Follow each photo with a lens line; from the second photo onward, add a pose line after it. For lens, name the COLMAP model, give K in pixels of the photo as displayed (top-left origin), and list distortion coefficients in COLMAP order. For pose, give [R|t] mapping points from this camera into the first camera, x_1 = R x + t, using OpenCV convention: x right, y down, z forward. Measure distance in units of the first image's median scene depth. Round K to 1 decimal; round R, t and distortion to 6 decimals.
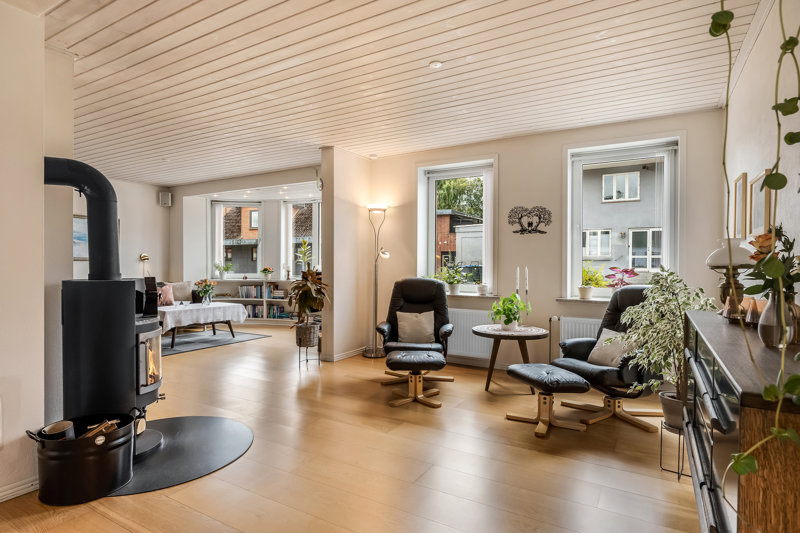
lens RADIAL K [[430.2, 0, 403.8], [0, 430.2, 267.6], [0, 0, 1]] dist [-0.004428, -0.000805]
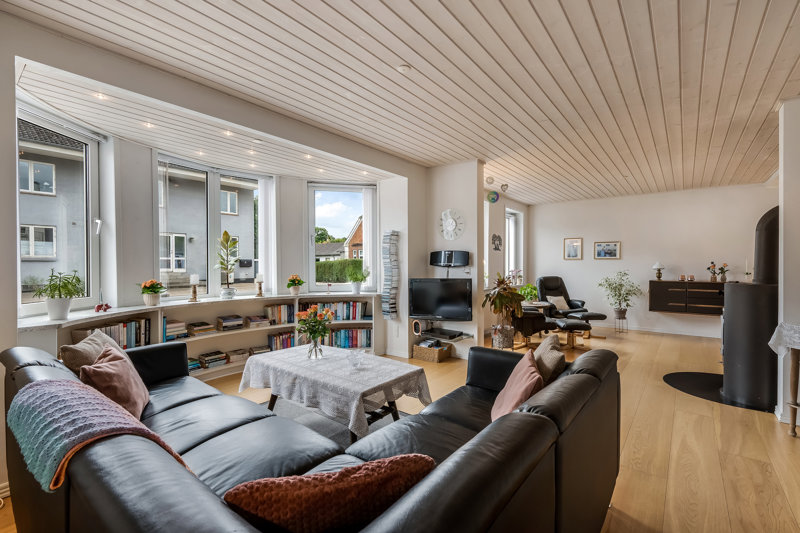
lens RADIAL K [[361.1, 0, 398.6], [0, 361.1, 269.5], [0, 0, 1]] dist [0.005046, 0.000114]
pose [[0.155999, -0.020147, 0.987552, -0.687161], [0.010525, 0.999769, 0.018734, -0.018238], [-0.987701, 0.007471, 0.156175, 0.663912]]
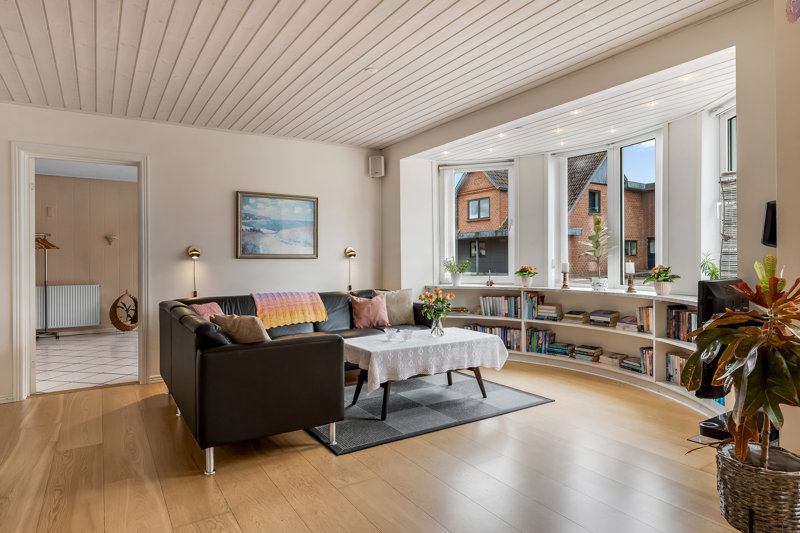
lens RADIAL K [[461.9, 0, 396.6], [0, 461.9, 261.9], [0, 0, 1]] dist [-0.000374, -0.001377]
pose [[0.885204, -0.008454, -0.465126, -0.180114], [0.006372, 0.999961, -0.006048, -0.003871], [0.465159, 0.002390, 0.885224, 0.351430]]
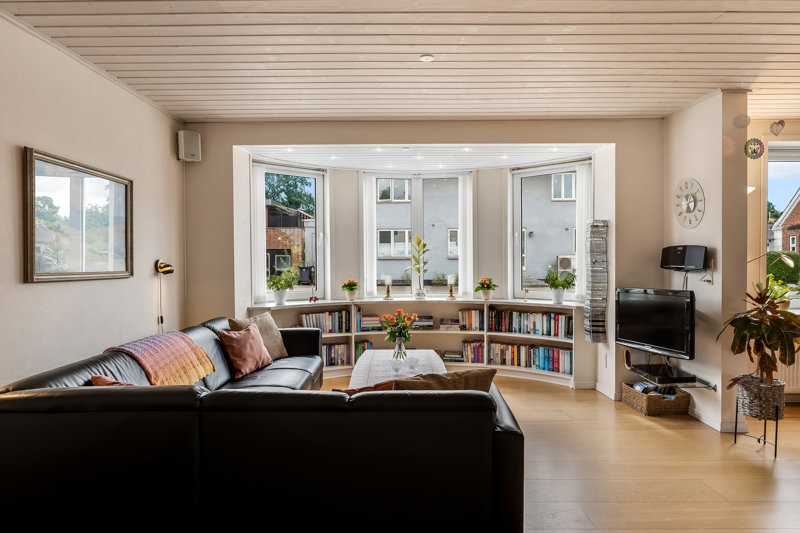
lens RADIAL K [[461.9, 0, 393.7], [0, 461.9, 269.4], [0, 0, 1]] dist [-0.000374, -0.001377]
pose [[0.872055, -0.019719, 0.489010, -0.586229], [0.015519, 0.999800, 0.012642, -0.022860], [-0.489161, -0.003436, 0.872187, 0.411897]]
